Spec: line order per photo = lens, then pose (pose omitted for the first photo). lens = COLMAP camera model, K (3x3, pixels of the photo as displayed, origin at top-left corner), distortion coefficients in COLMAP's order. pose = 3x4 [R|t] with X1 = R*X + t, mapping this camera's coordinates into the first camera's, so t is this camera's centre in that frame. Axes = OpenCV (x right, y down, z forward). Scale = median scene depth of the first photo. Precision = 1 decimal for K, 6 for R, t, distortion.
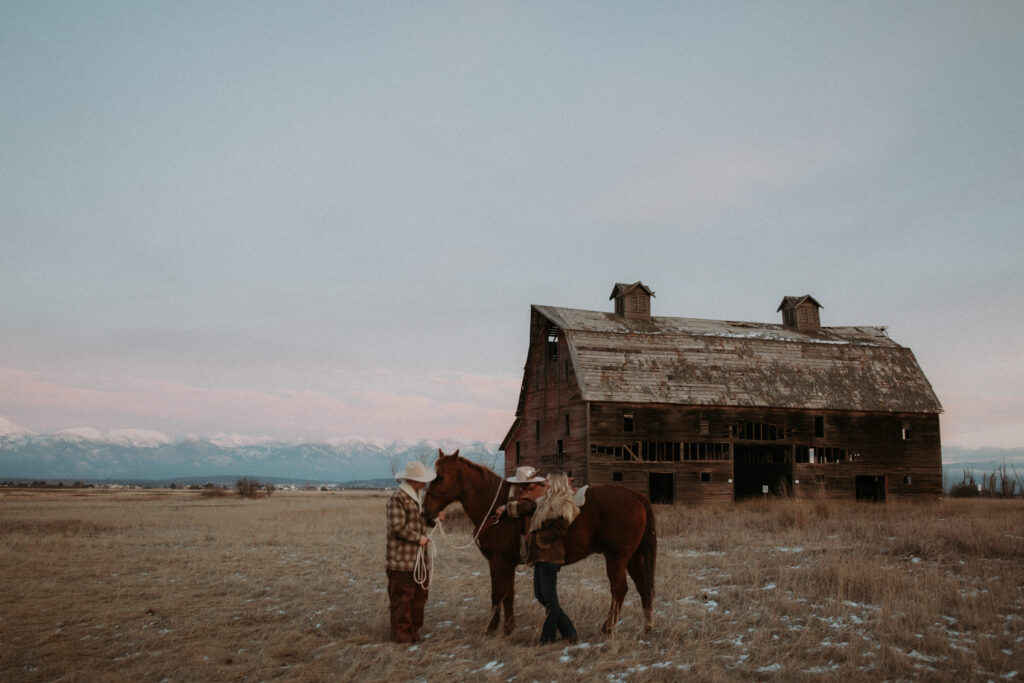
lens RADIAL K [[985.1, 0, 516.7], [0, 985.1, 349.8], [0, 0, 1]] dist [-0.006978, -0.017325]
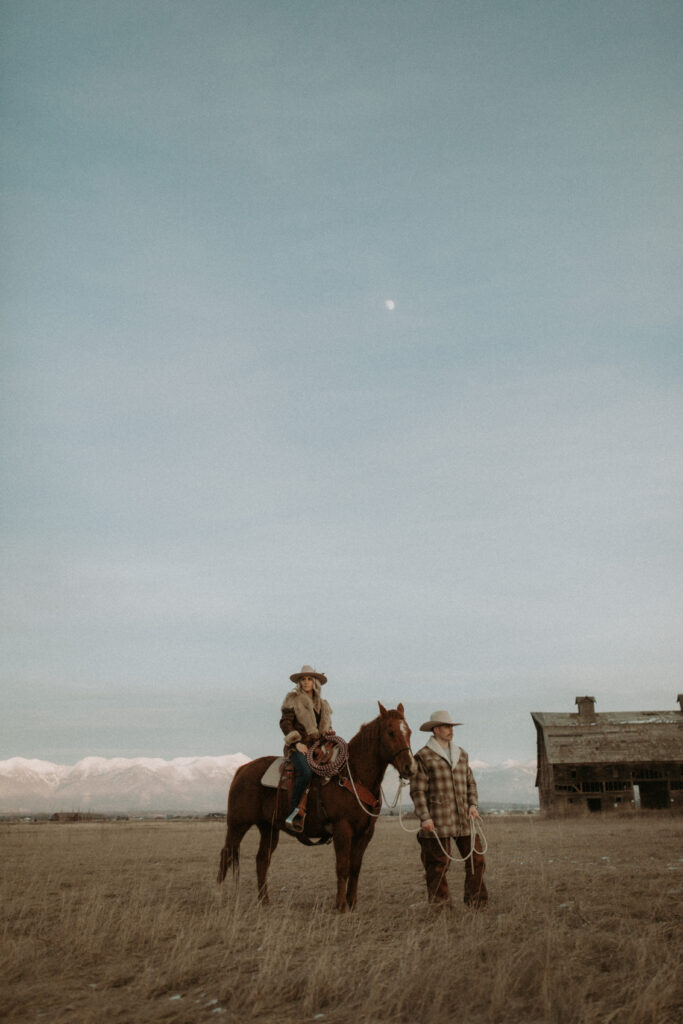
lens RADIAL K [[985.1, 0, 341.5], [0, 985.1, 512.0], [0, 0, 1]] dist [-0.006978, -0.017325]
pose [[0.926563, -0.132451, -0.352048, 0.423959], [0.076057, 0.982590, -0.169505, -0.138339], [0.368370, 0.130281, 0.920506, -1.041522]]
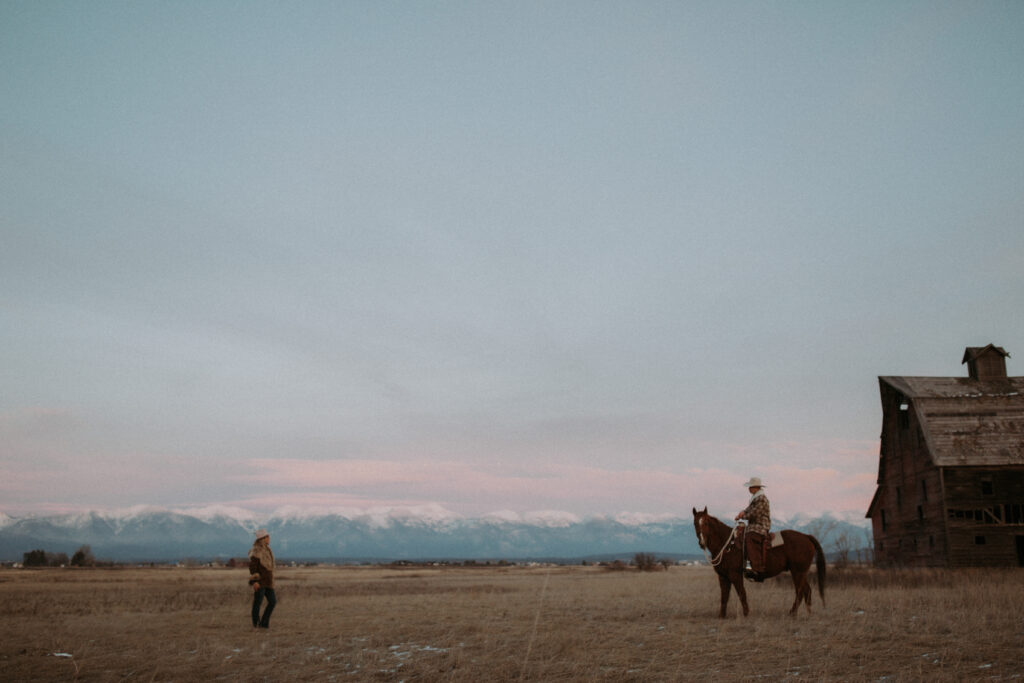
lens RADIAL K [[967.1, 0, 512.6], [0, 967.1, 347.8], [0, 0, 1]] dist [-0.007504, -0.016072]
pose [[0.918412, -0.097556, -0.383409, 0.055587], [0.066460, 0.993392, -0.093565, -0.005834], [0.390003, 0.060450, 0.918827, -0.095185]]
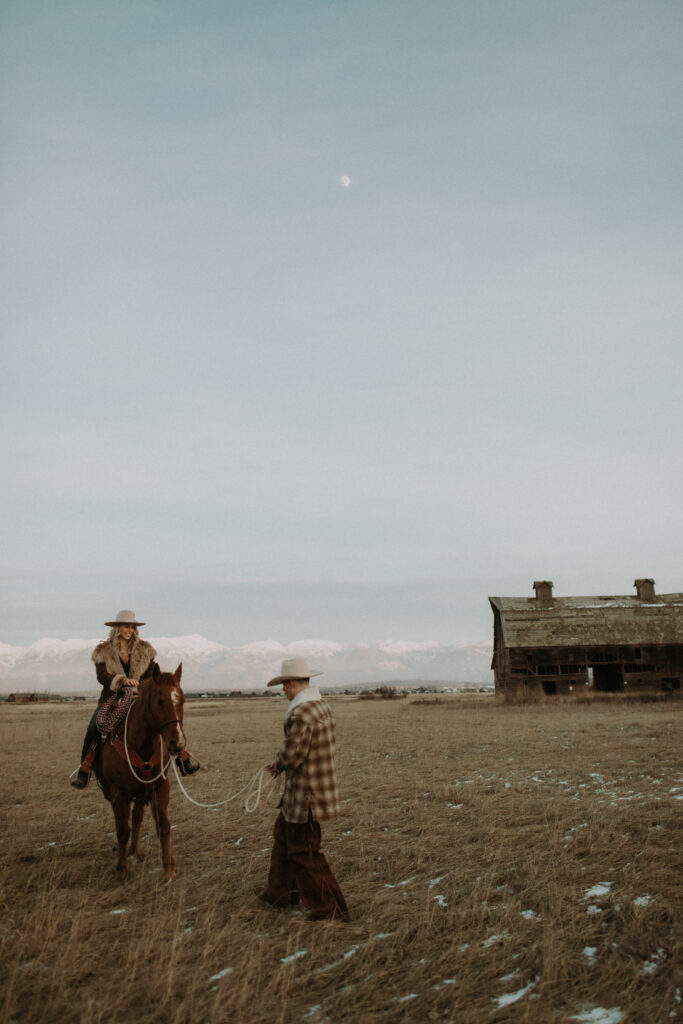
lens RADIAL K [[995.8, 0, 341.5], [0, 995.8, 512.0], [0, 0, 1]] dist [-0.006184, -0.005981]
pose [[0.941958, -0.087047, -0.324248, 0.410214], [0.075242, 0.995971, -0.048795, -0.143502], [0.327189, 0.021566, 0.944713, -1.011821]]
